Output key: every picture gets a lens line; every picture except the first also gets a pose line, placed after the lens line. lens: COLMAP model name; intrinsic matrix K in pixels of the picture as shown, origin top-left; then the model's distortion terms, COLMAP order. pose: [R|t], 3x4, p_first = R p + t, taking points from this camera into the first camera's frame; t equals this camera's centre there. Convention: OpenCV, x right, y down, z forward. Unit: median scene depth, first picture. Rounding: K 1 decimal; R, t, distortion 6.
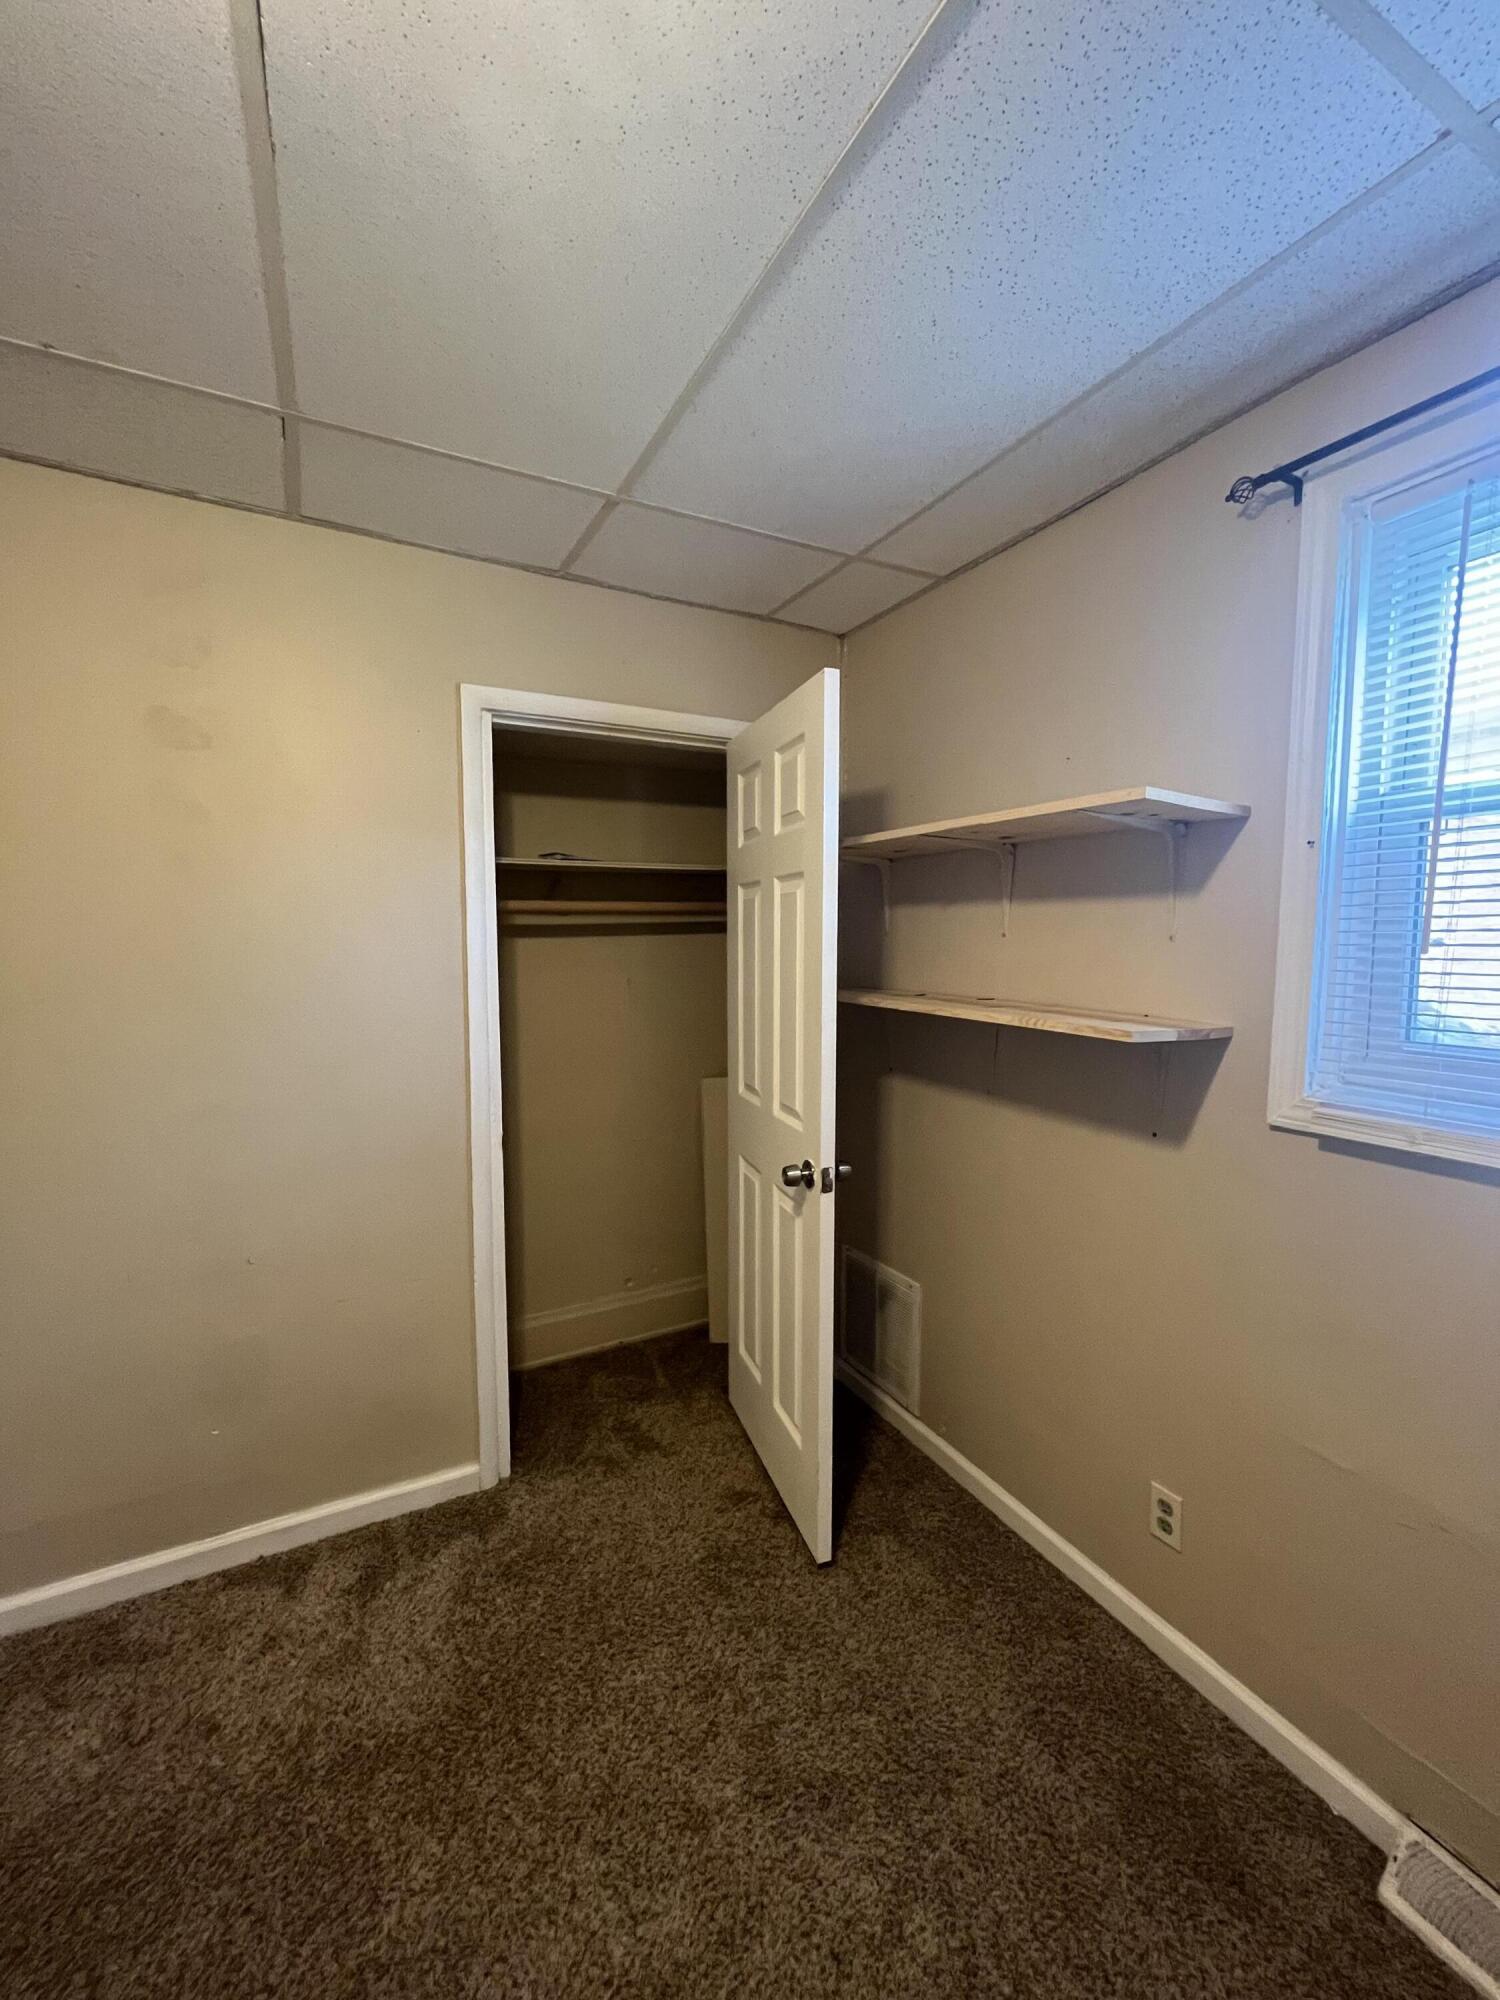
lens RADIAL K [[807.5, 0, 750.0], [0, 807.5, 1000.0], [0, 0, 1]] dist [-0.001728, -0.000395]
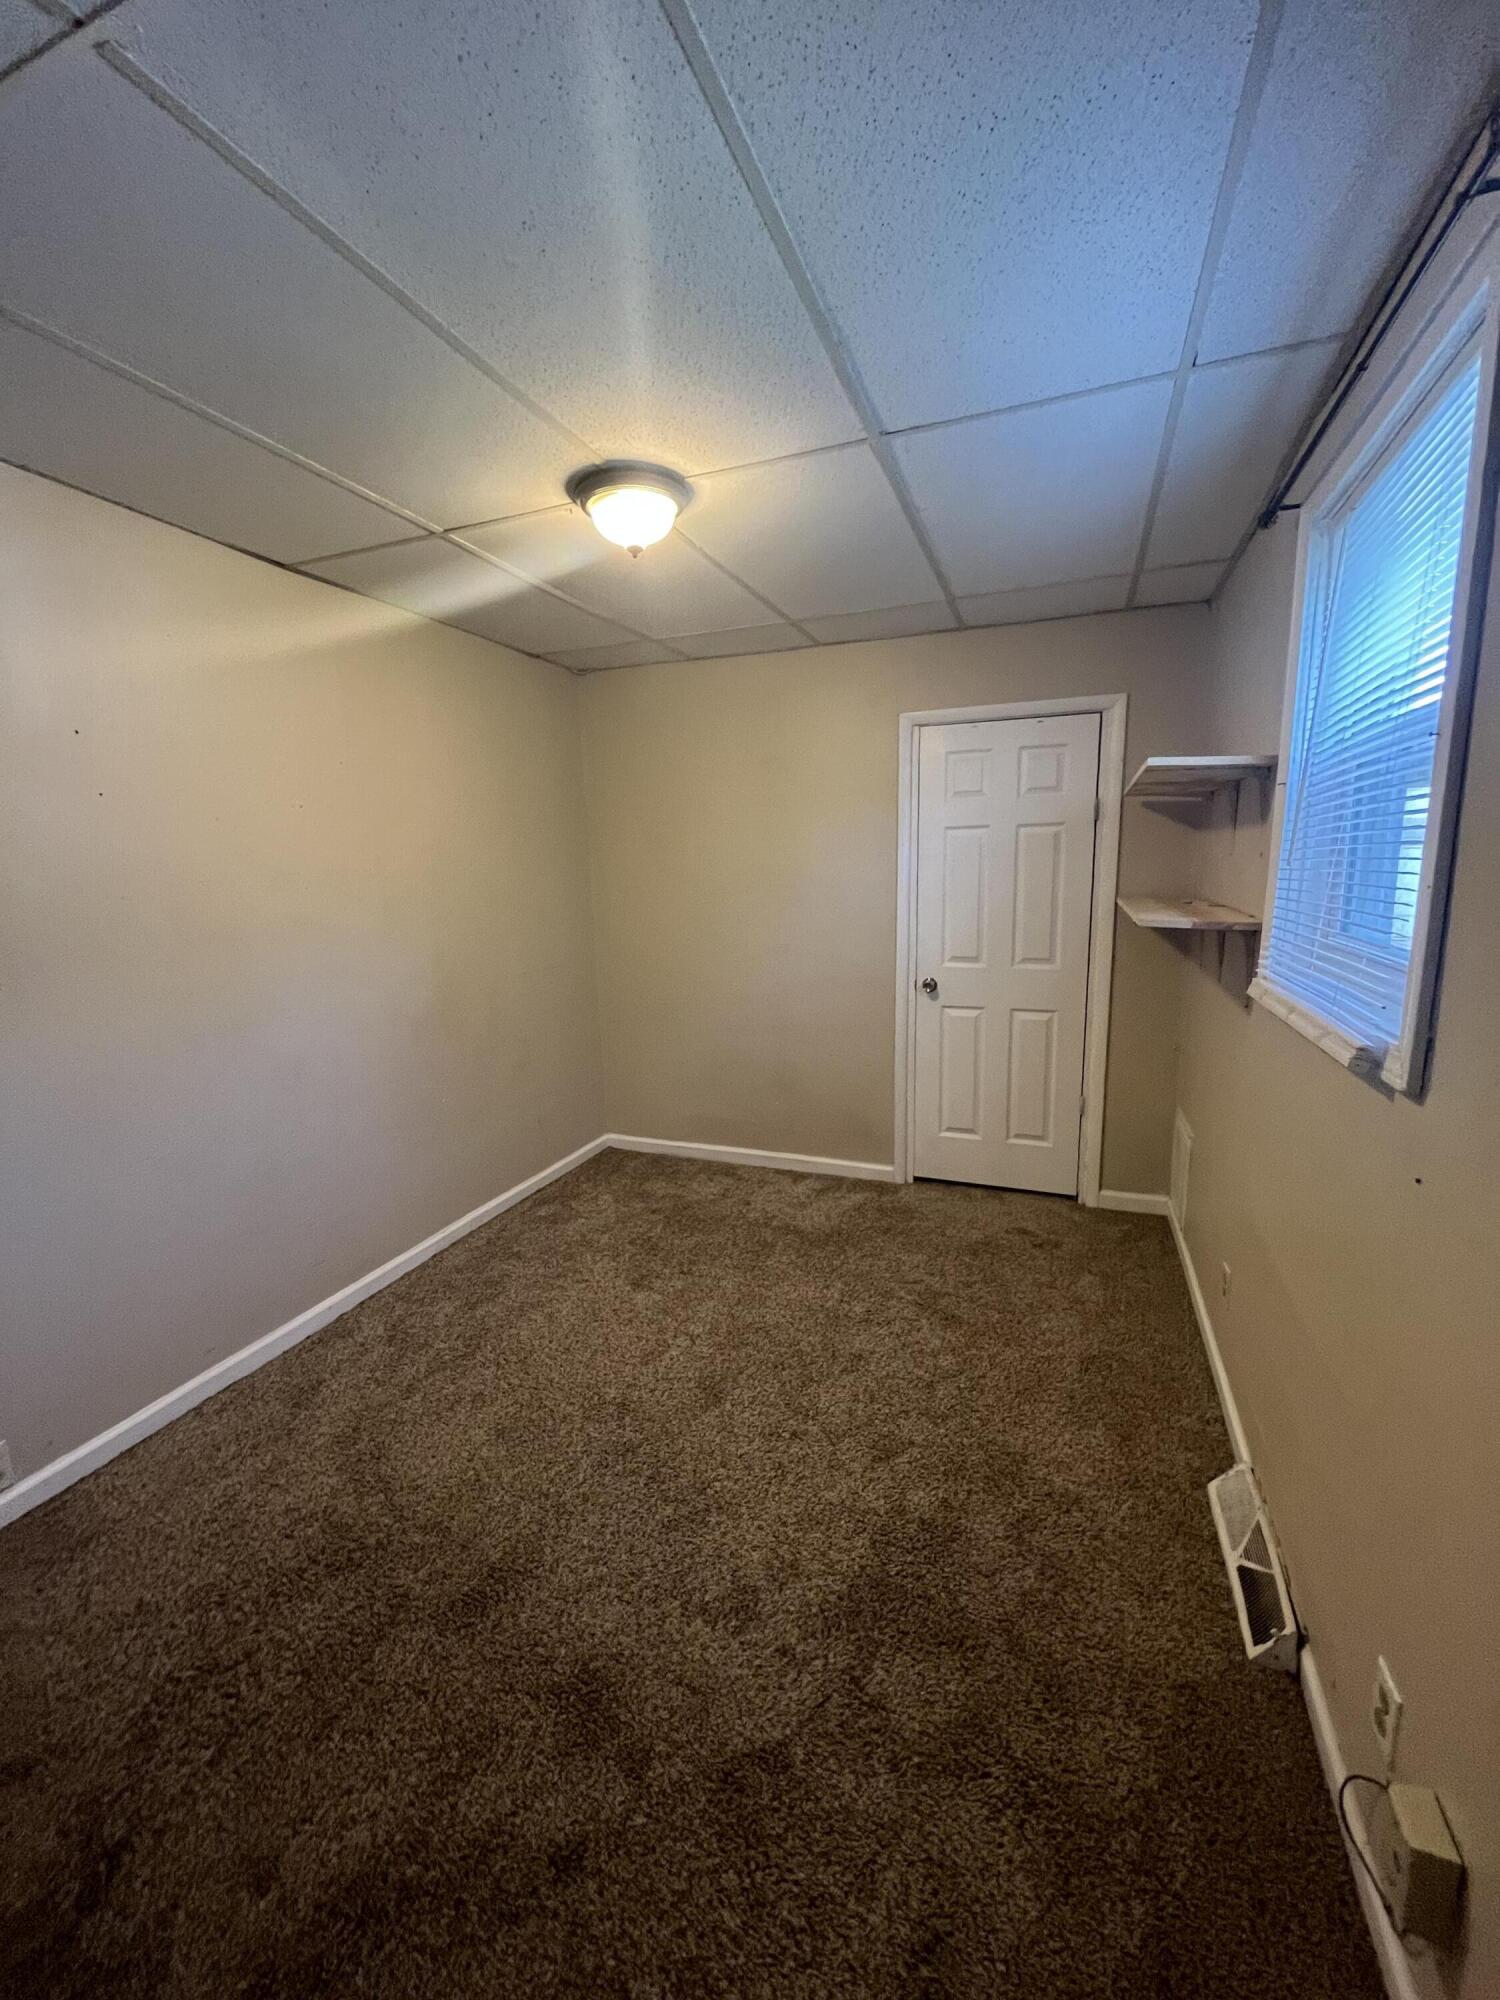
lens RADIAL K [[807.5, 0, 750.0], [0, 807.5, 1000.0], [0, 0, 1]] dist [-0.001728, -0.000395]
pose [[0.656892, 0.113567, -0.745382, 0.982732], [-0.038855, 0.992377, 0.116956, 0.029830], [0.752982, -0.047865, 0.656297, -0.499715]]
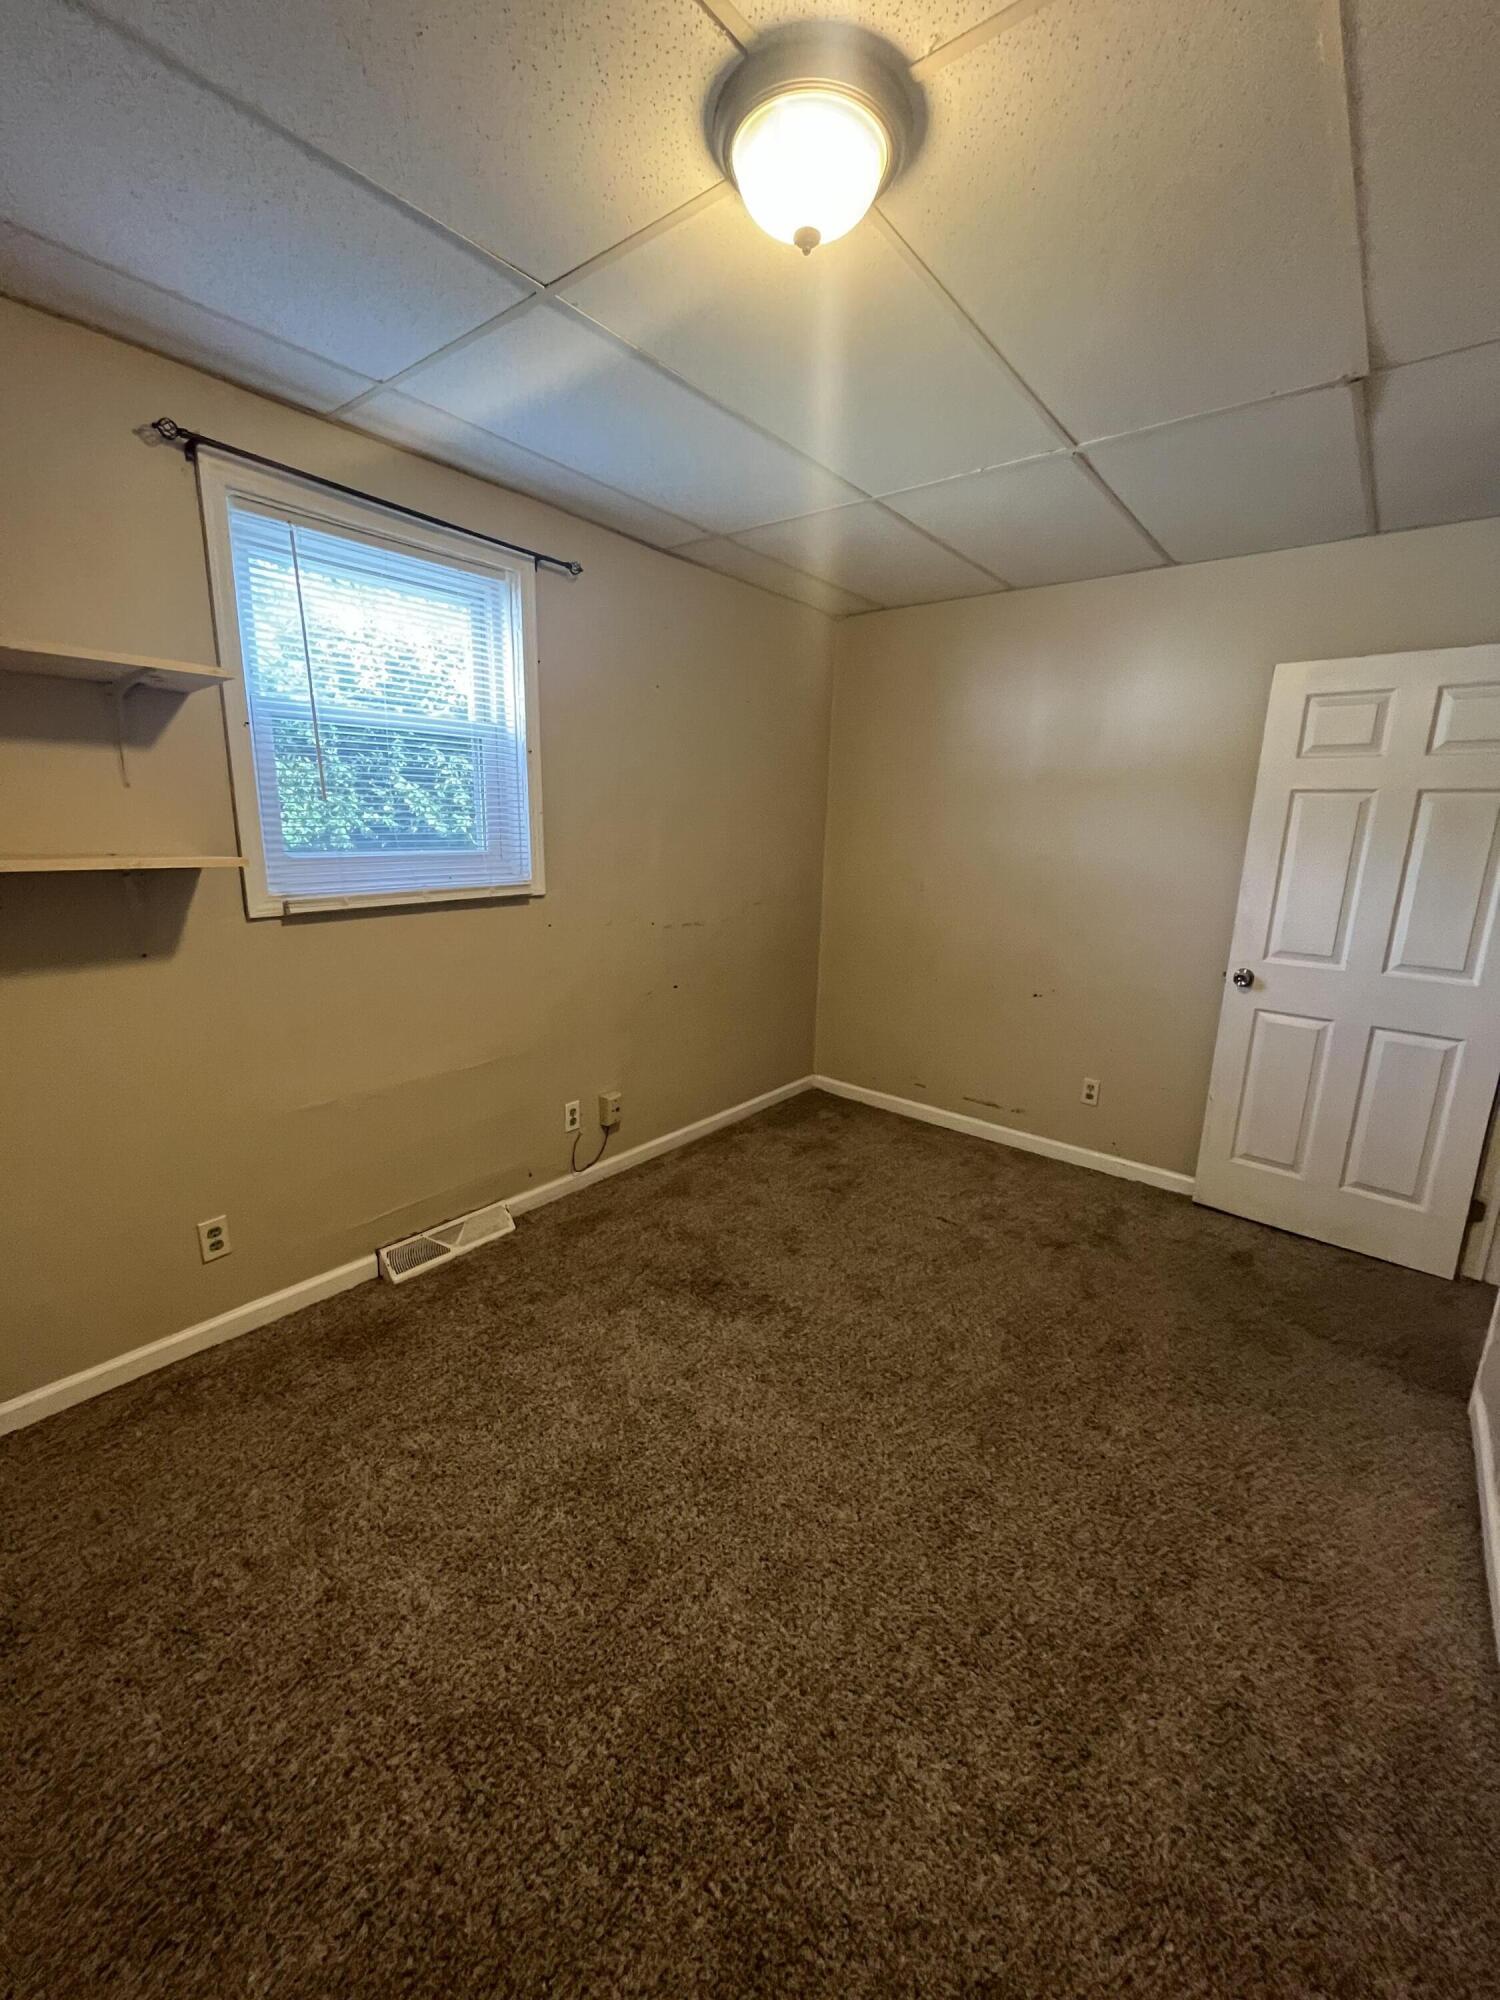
lens RADIAL K [[807.5, 0, 750.0], [0, 807.5, 1000.0], [0, 0, 1]] dist [-0.001728, -0.000395]
pose [[-0.401904, -0.212710, 0.890633, -0.947945], [0.048469, 0.966340, 0.252663, -0.025714], [-0.914398, 0.144714, -0.378066, 0.662649]]
